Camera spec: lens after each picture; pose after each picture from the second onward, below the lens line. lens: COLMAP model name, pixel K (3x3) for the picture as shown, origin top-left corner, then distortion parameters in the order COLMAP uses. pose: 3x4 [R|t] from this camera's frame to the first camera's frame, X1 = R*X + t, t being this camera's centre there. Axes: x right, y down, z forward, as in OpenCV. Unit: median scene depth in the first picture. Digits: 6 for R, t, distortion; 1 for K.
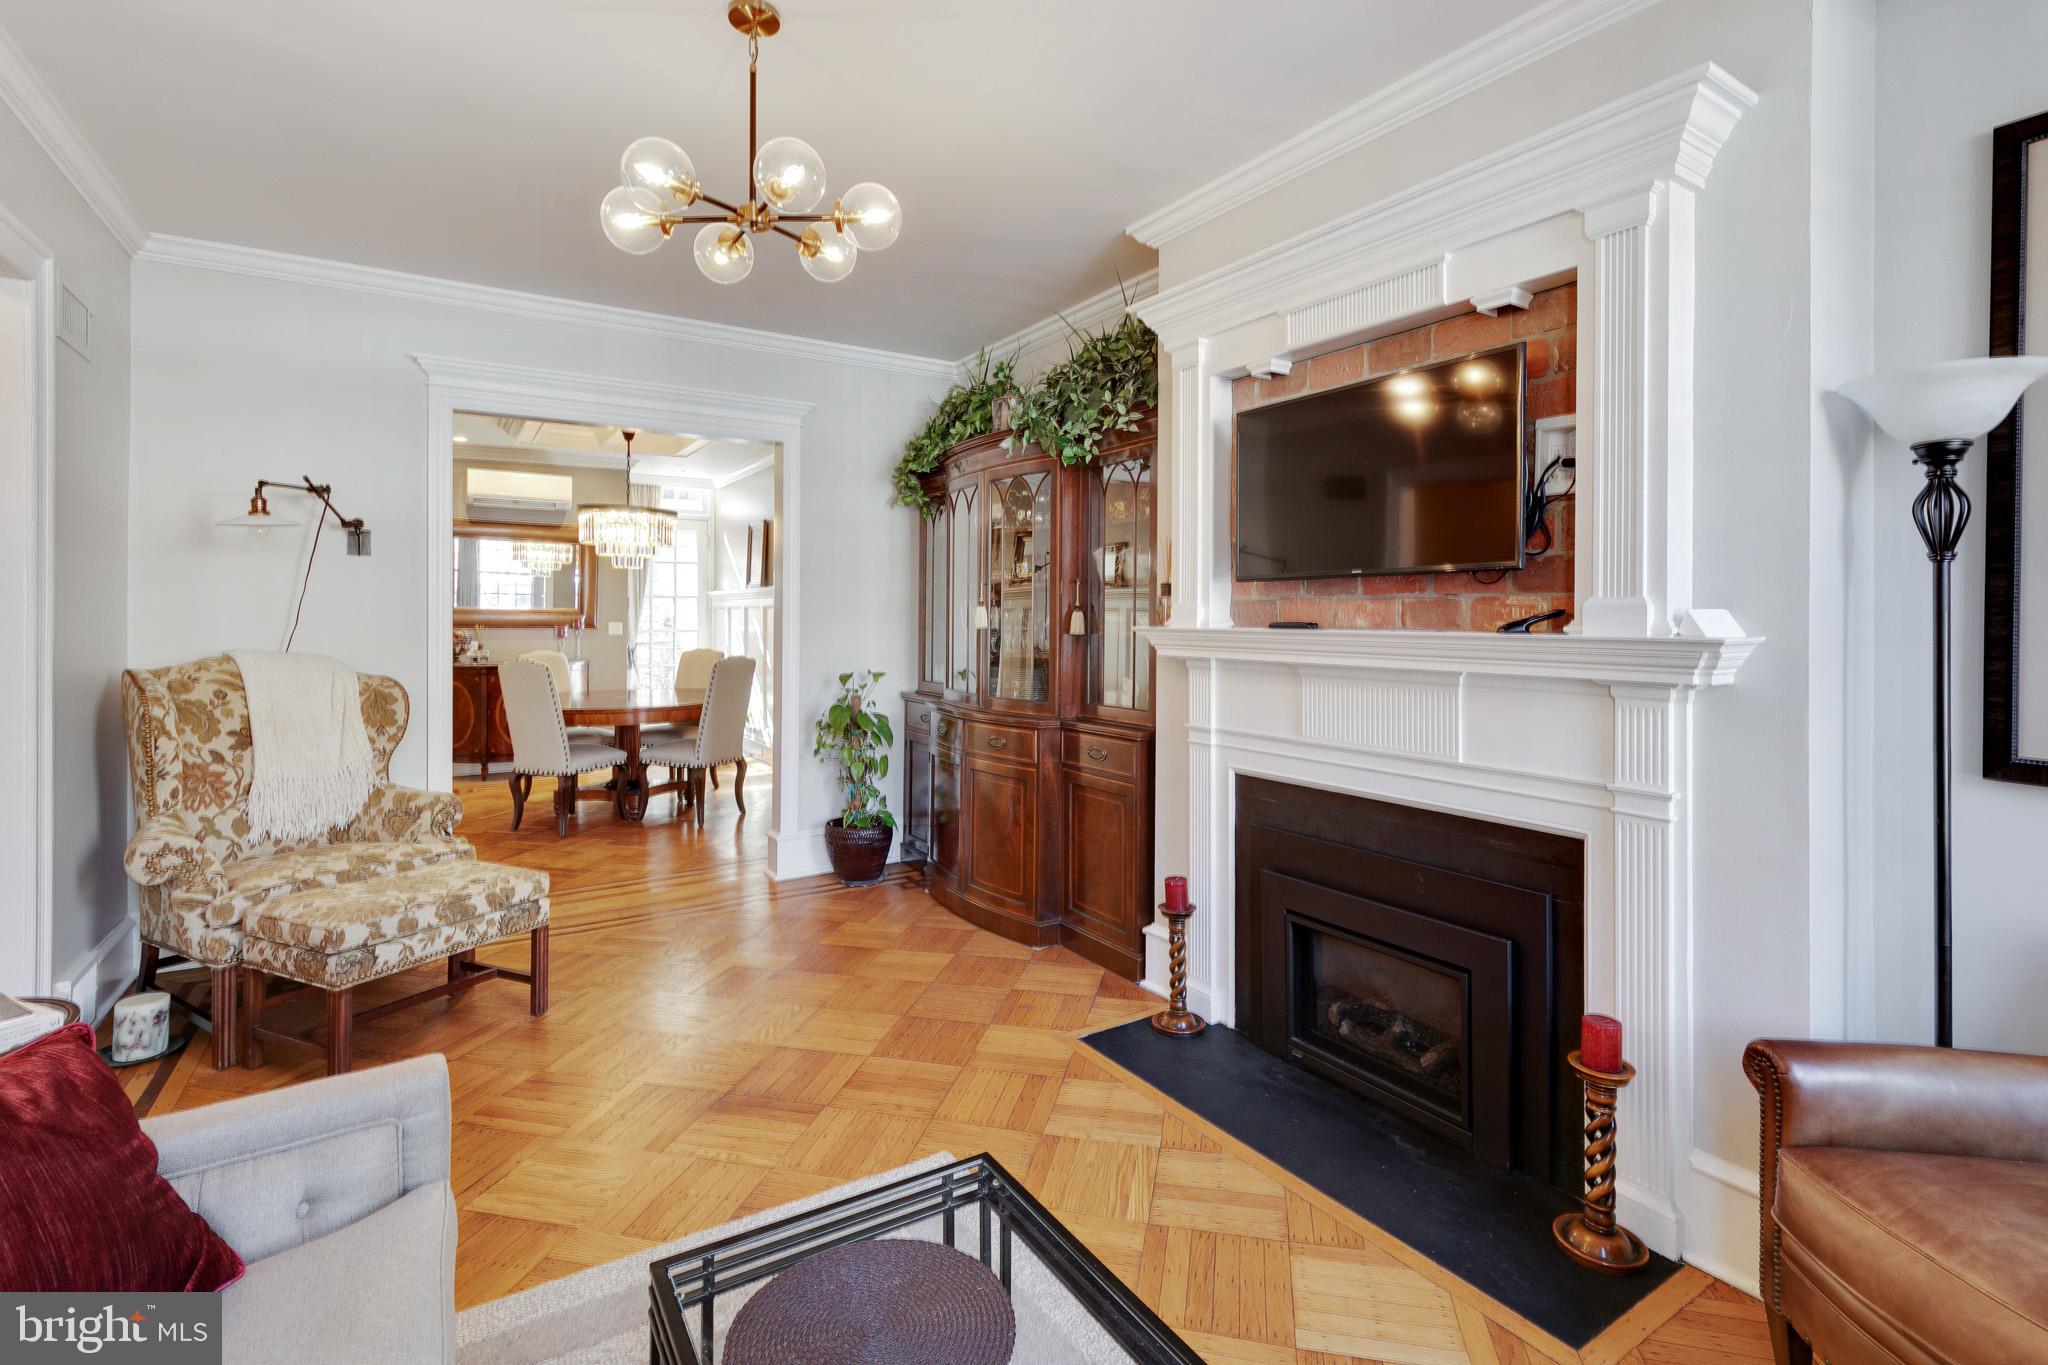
lens RADIAL K [[937.4, 0, 1036.2], [0, 937.4, 627.1], [0, 0, 1]] dist [0.002094, 0.000335]
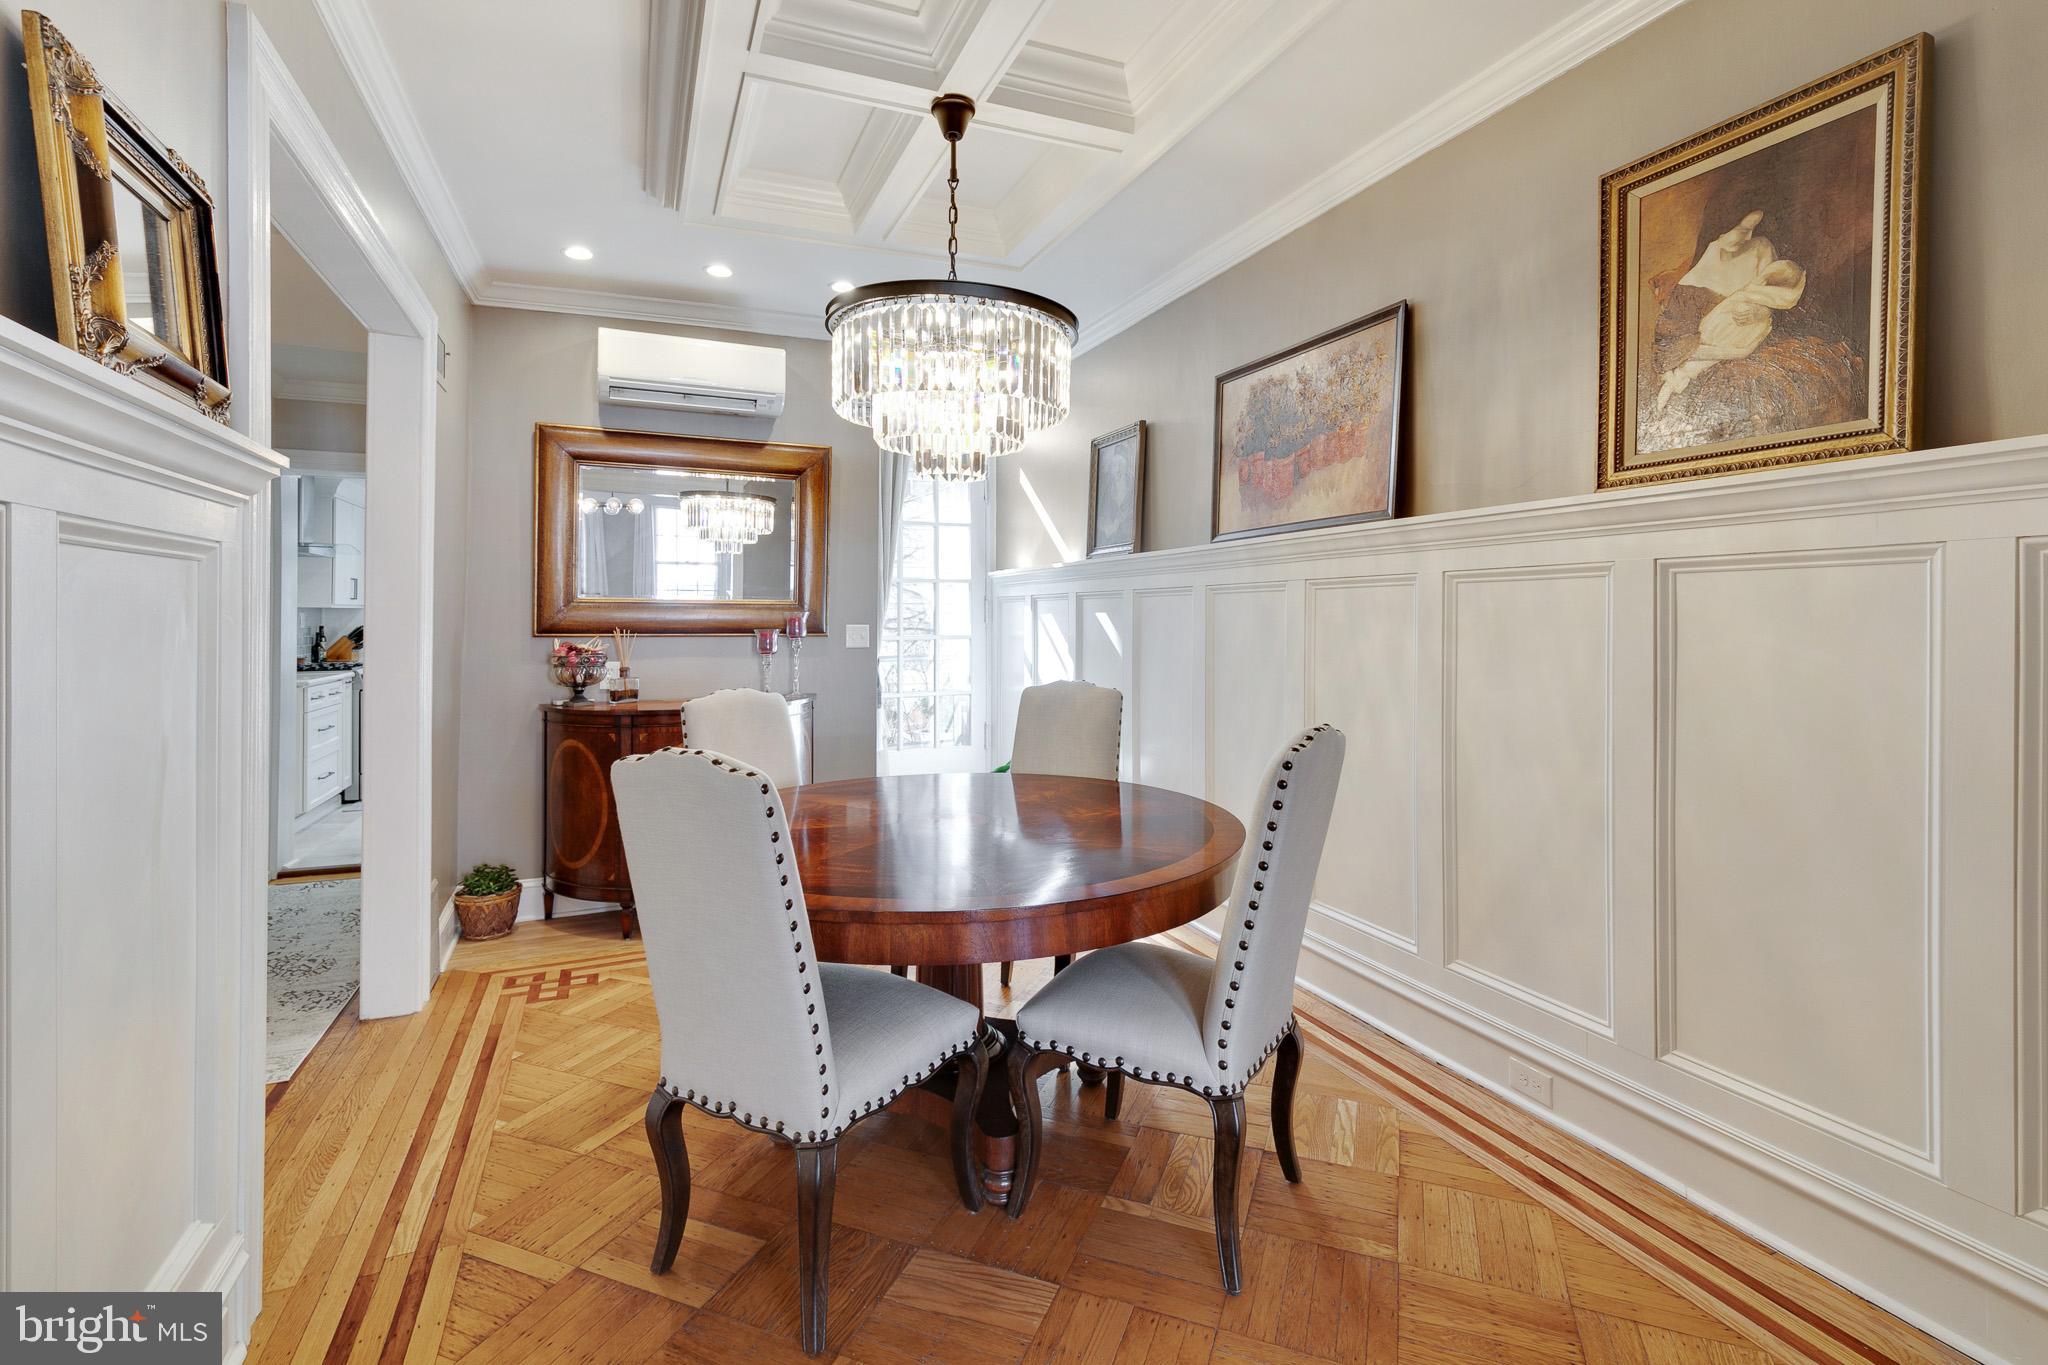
lens RADIAL K [[956.6, 0, 1019.3], [0, 956.6, 623.2], [0, 0, 1]] dist [-0.000147, 0.000042]
pose [[0.982837, -0.003449, -0.184445, -0.265513], [0.002248, 0.999975, -0.006723, -0.001863], [0.184463, 0.006193, 0.982820, 0.493302]]
